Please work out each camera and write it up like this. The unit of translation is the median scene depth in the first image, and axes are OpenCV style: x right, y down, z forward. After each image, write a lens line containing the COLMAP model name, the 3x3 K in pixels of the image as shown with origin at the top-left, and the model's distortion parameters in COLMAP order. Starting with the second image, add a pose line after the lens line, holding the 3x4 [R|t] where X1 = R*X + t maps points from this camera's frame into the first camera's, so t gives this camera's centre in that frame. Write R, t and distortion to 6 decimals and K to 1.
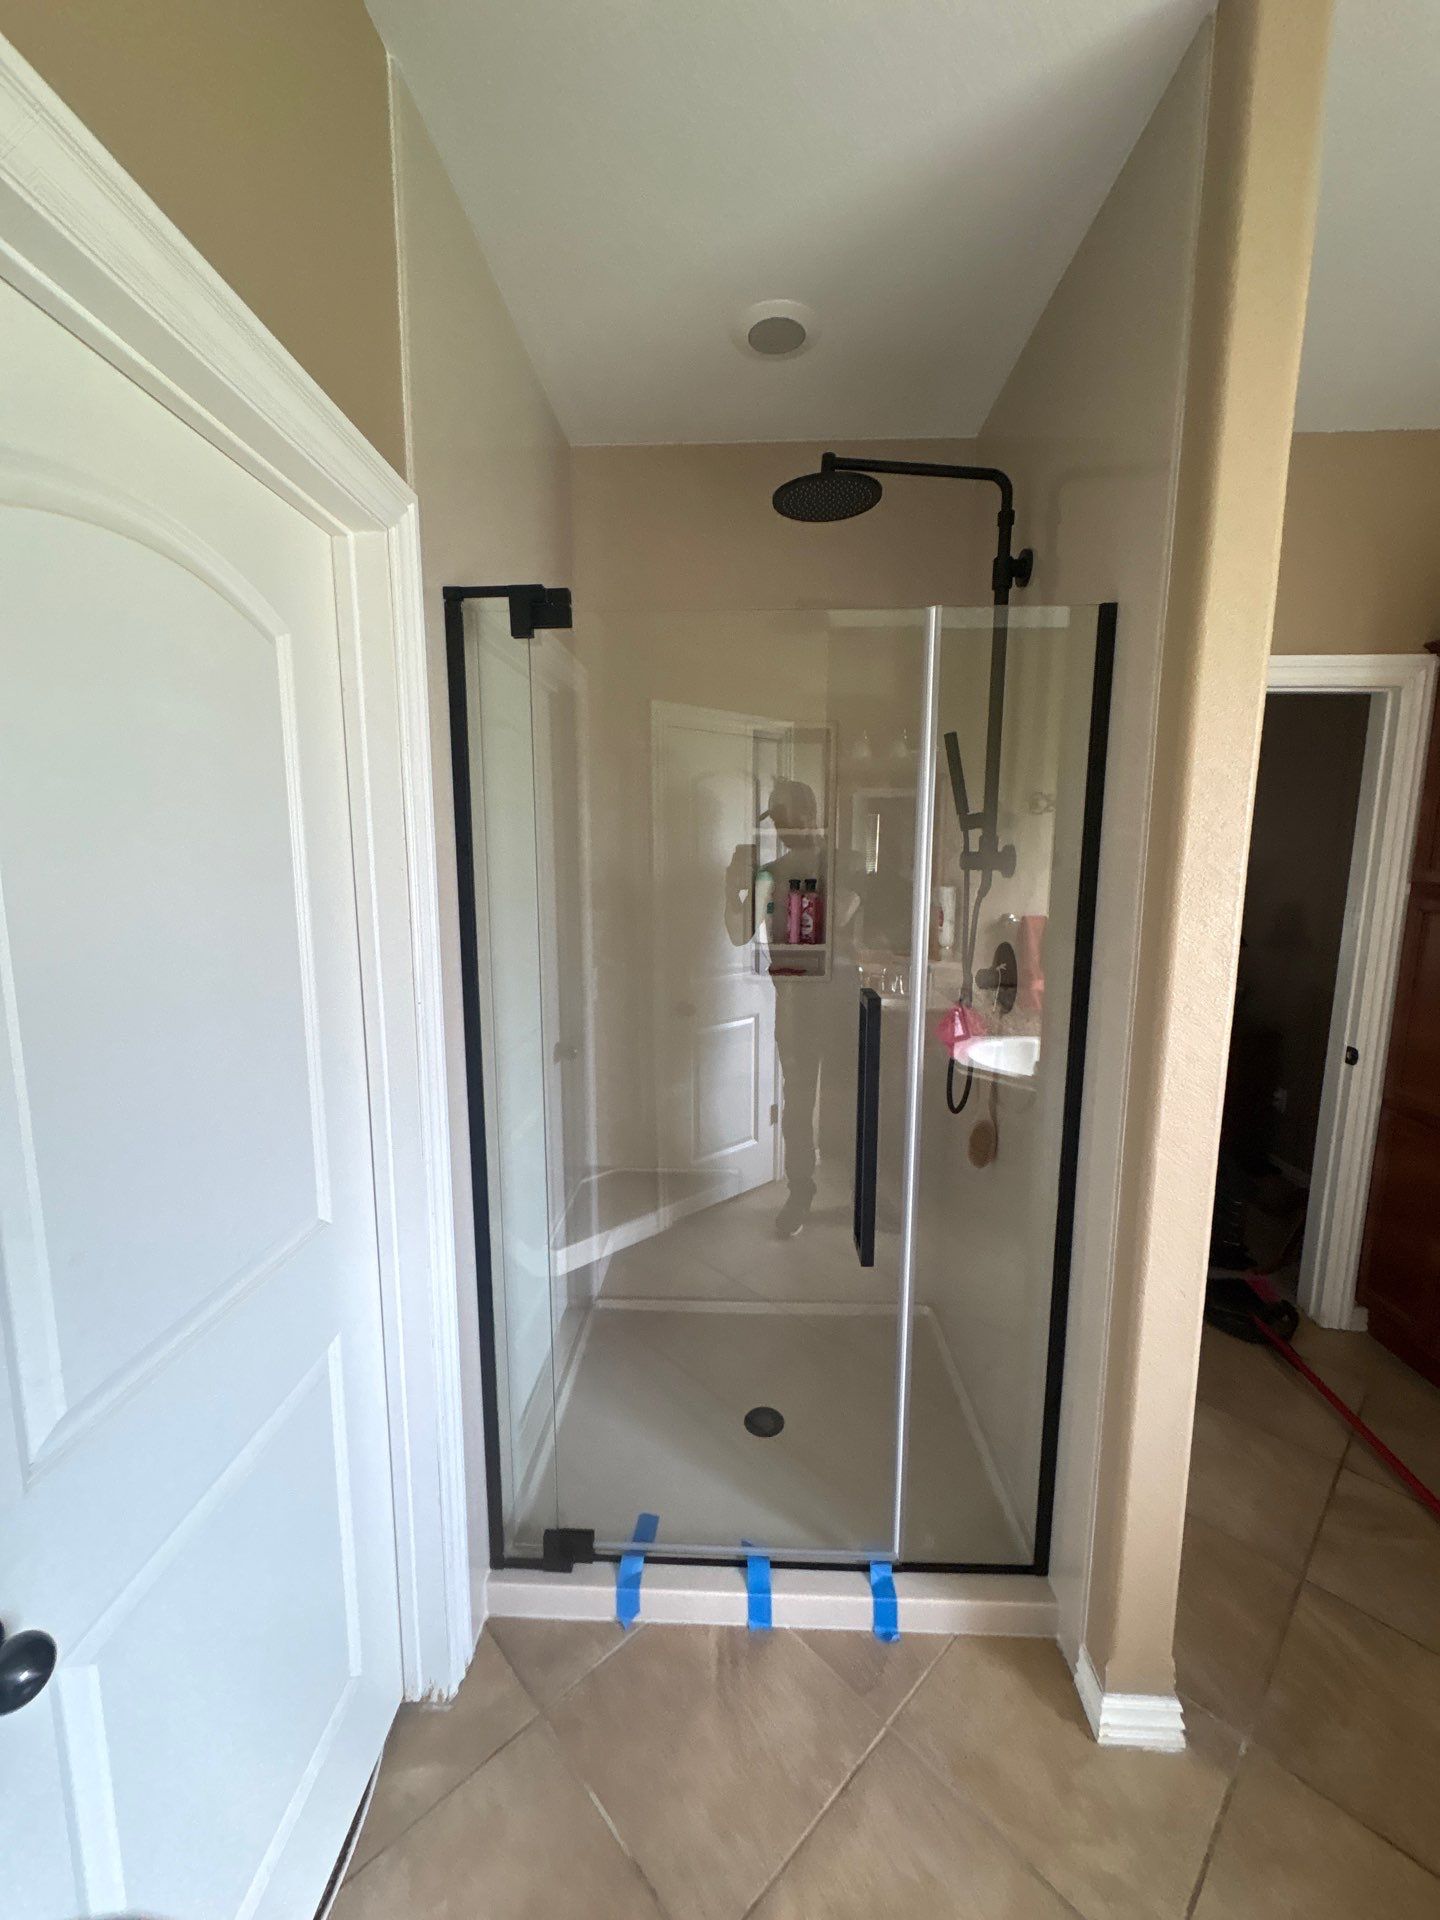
lens RADIAL K [[787.0, 0, 720.0], [0, 787.0, 960.0], [0, 0, 1]] dist [-0.000257, 0.000189]
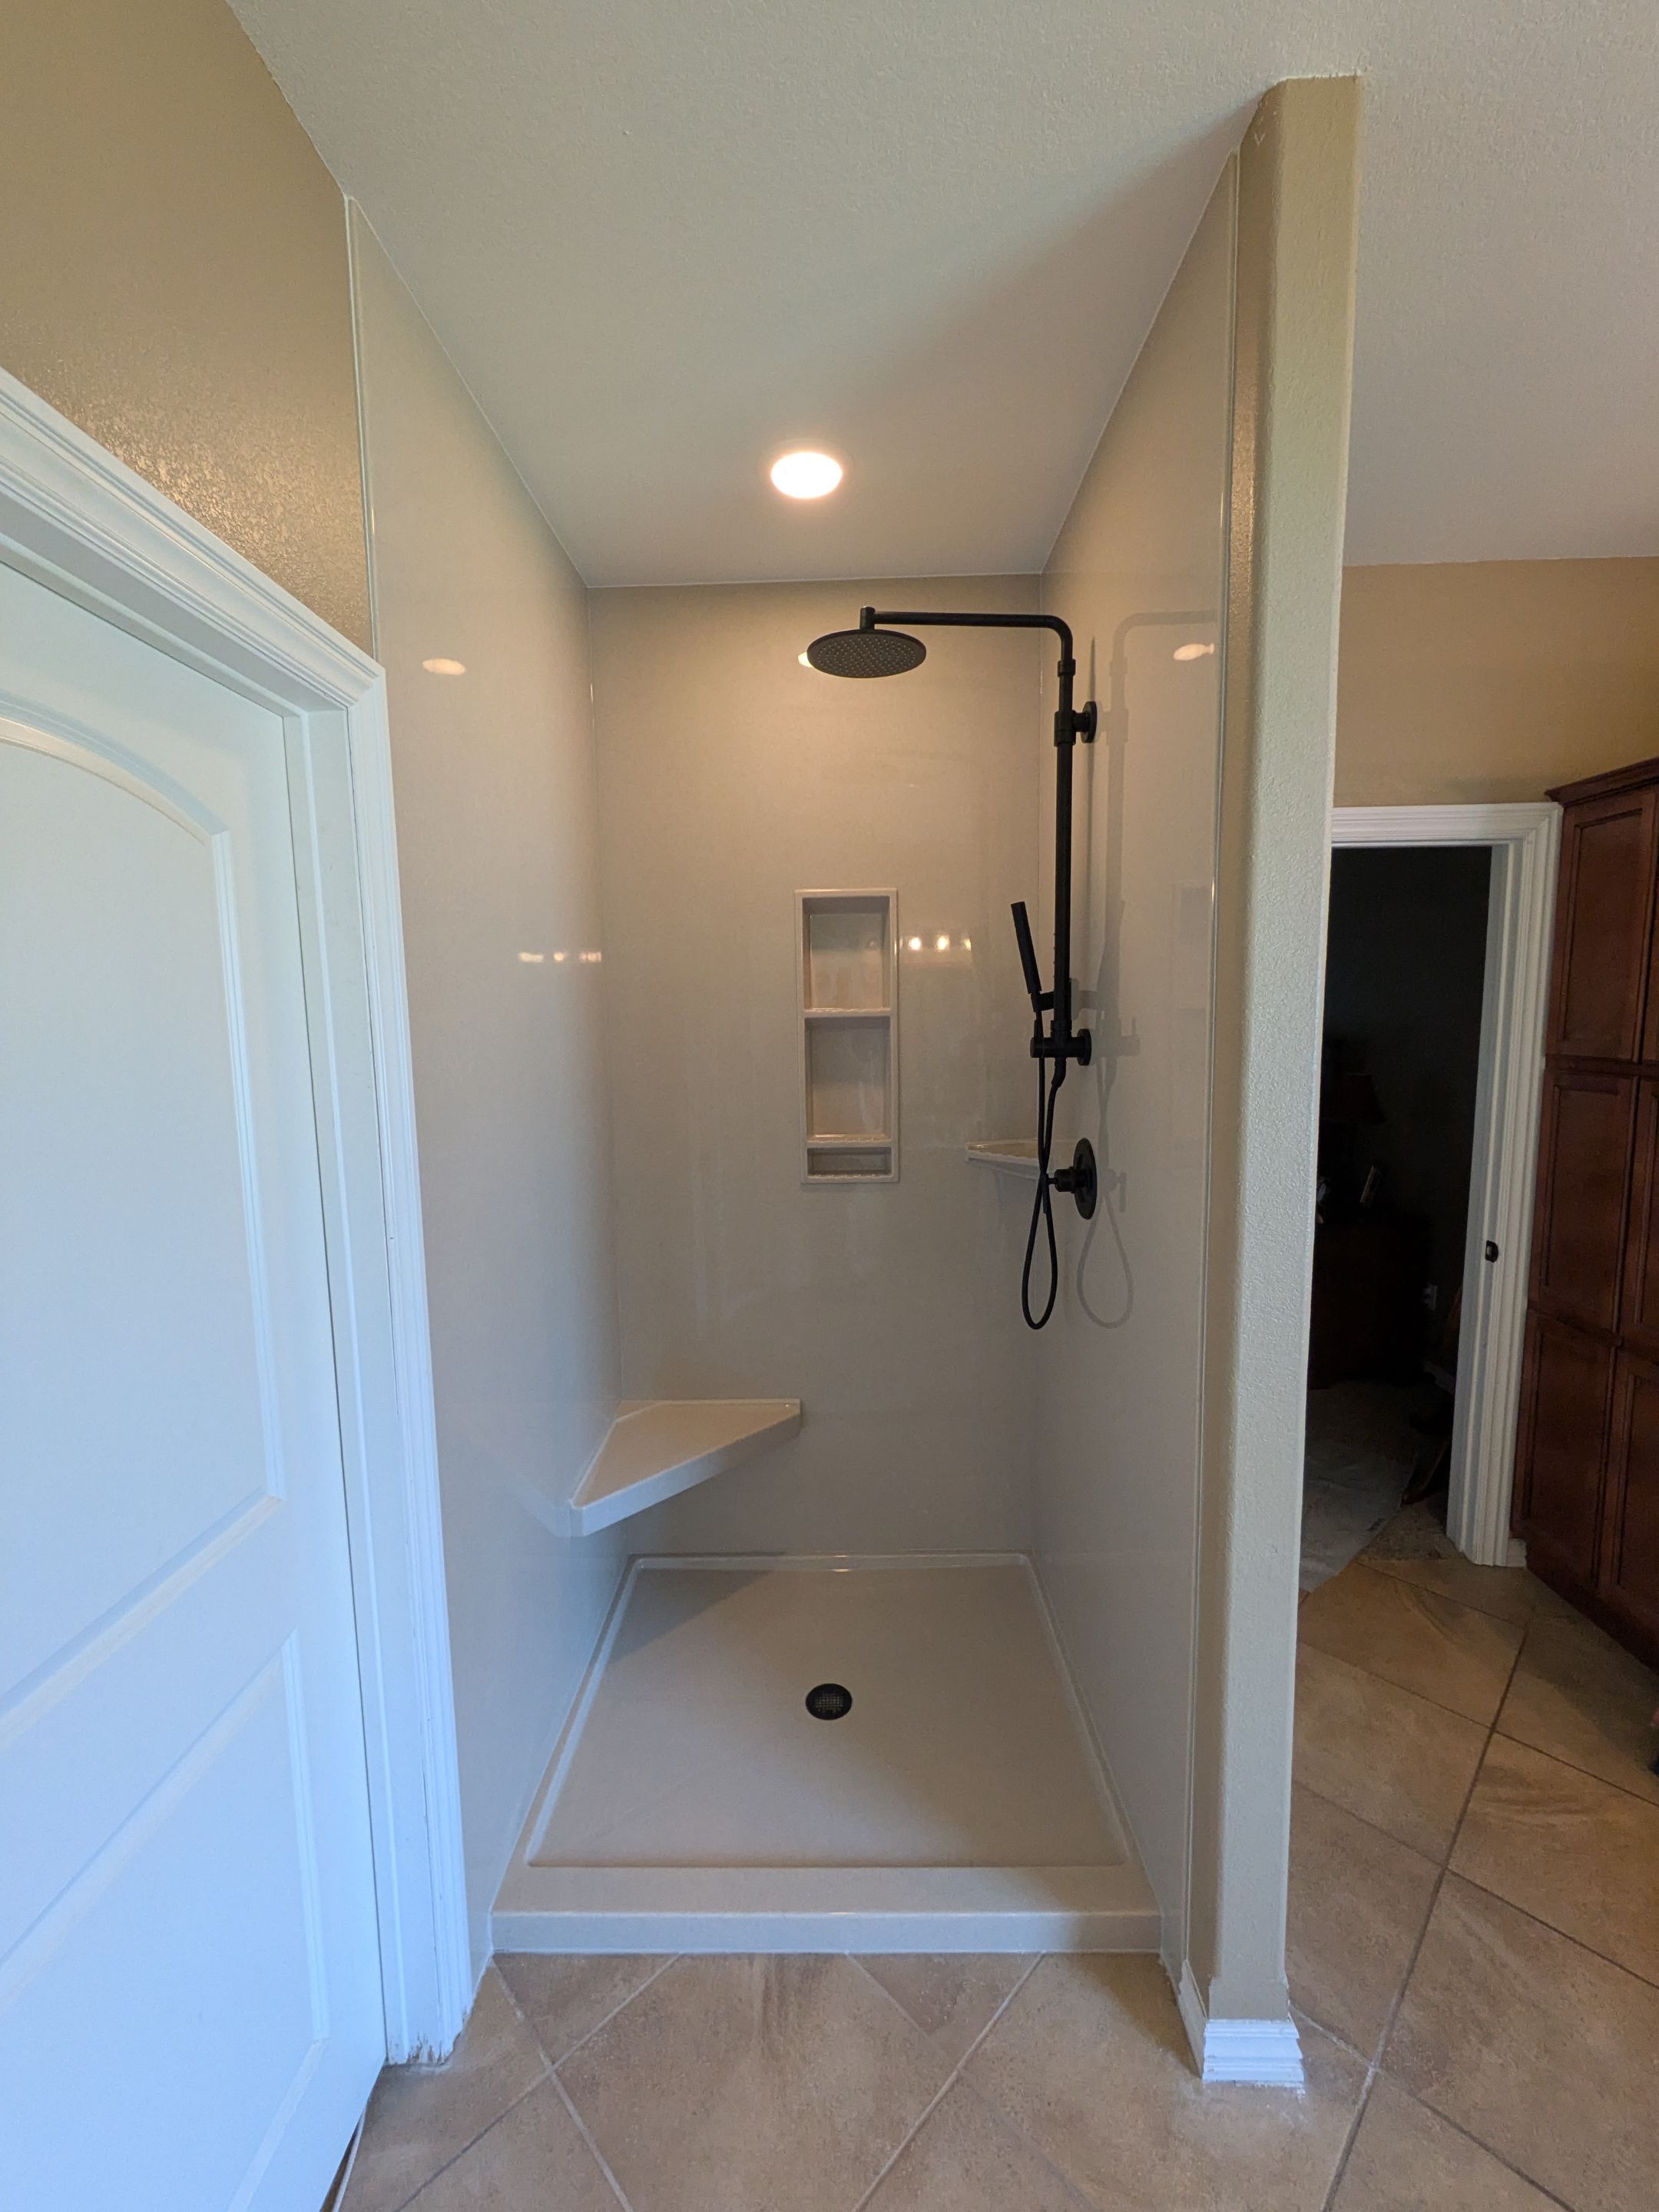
lens RADIAL K [[909.9, 0, 829.5], [0, 909.9, 1106.0], [0, 0, 1]] dist [0.000222, -0.000224]
pose [[0.999558, -0.021861, 0.020157, 0.071149], [0.022557, 0.999133, -0.035002, -0.037074], [-0.019374, 0.035441, 0.999184, -0.019490]]
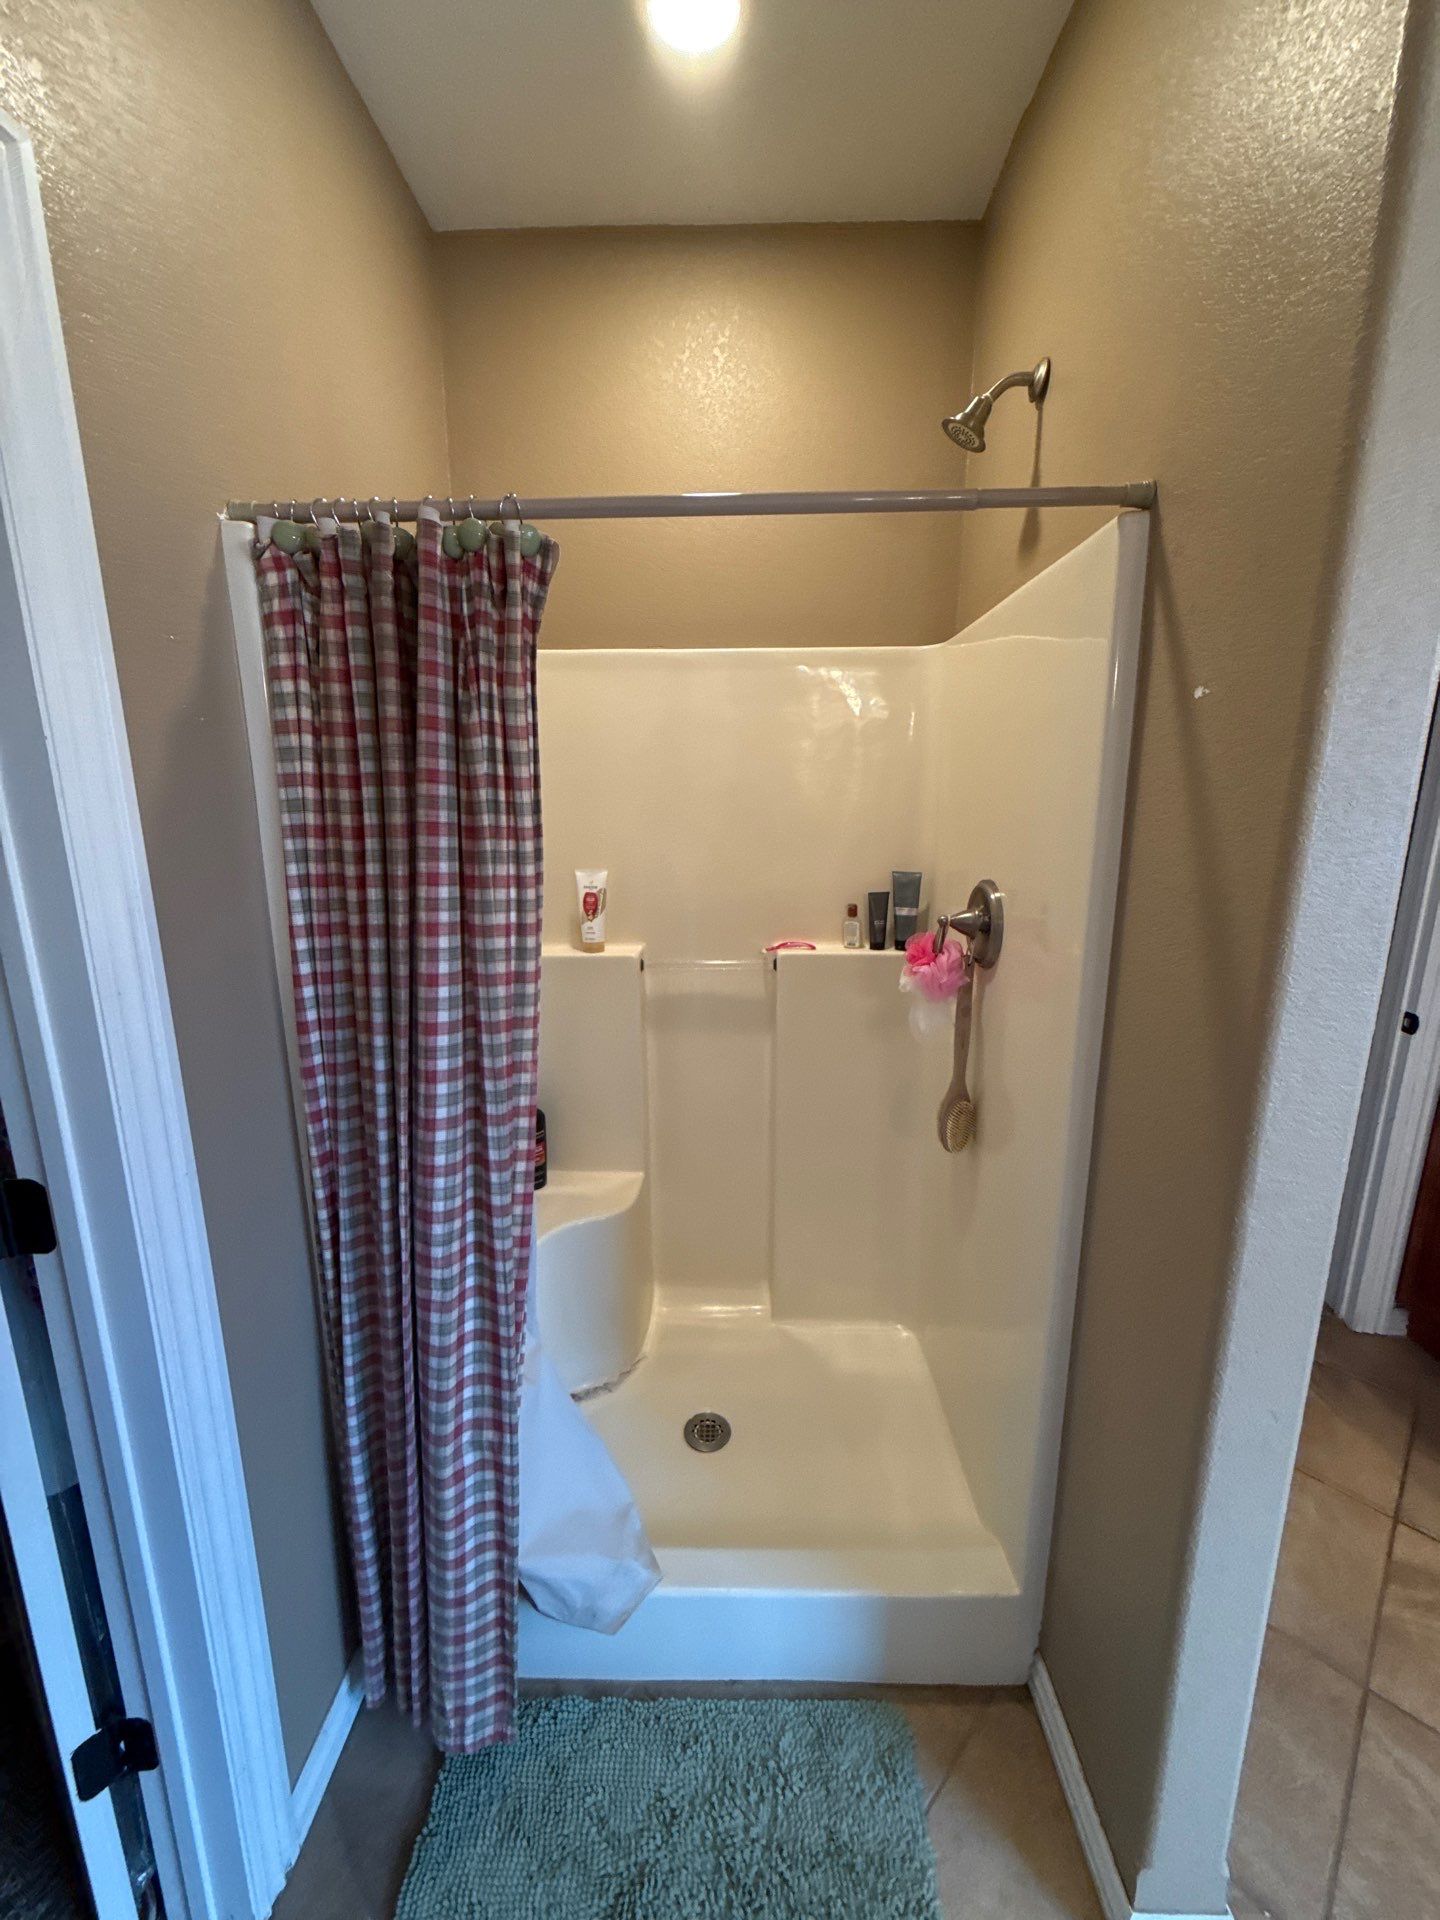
lens RADIAL K [[789.8, 0, 720.0], [0, 789.8, 960.0], [0, 0, 1]] dist [0.000222, -0.000224]
pose [[0.999698, -0.011092, 0.021951, 0.084257], [0.009557, 0.997579, 0.068877, -0.016827], [-0.022662, -0.068646, 0.997384, 0.304691]]
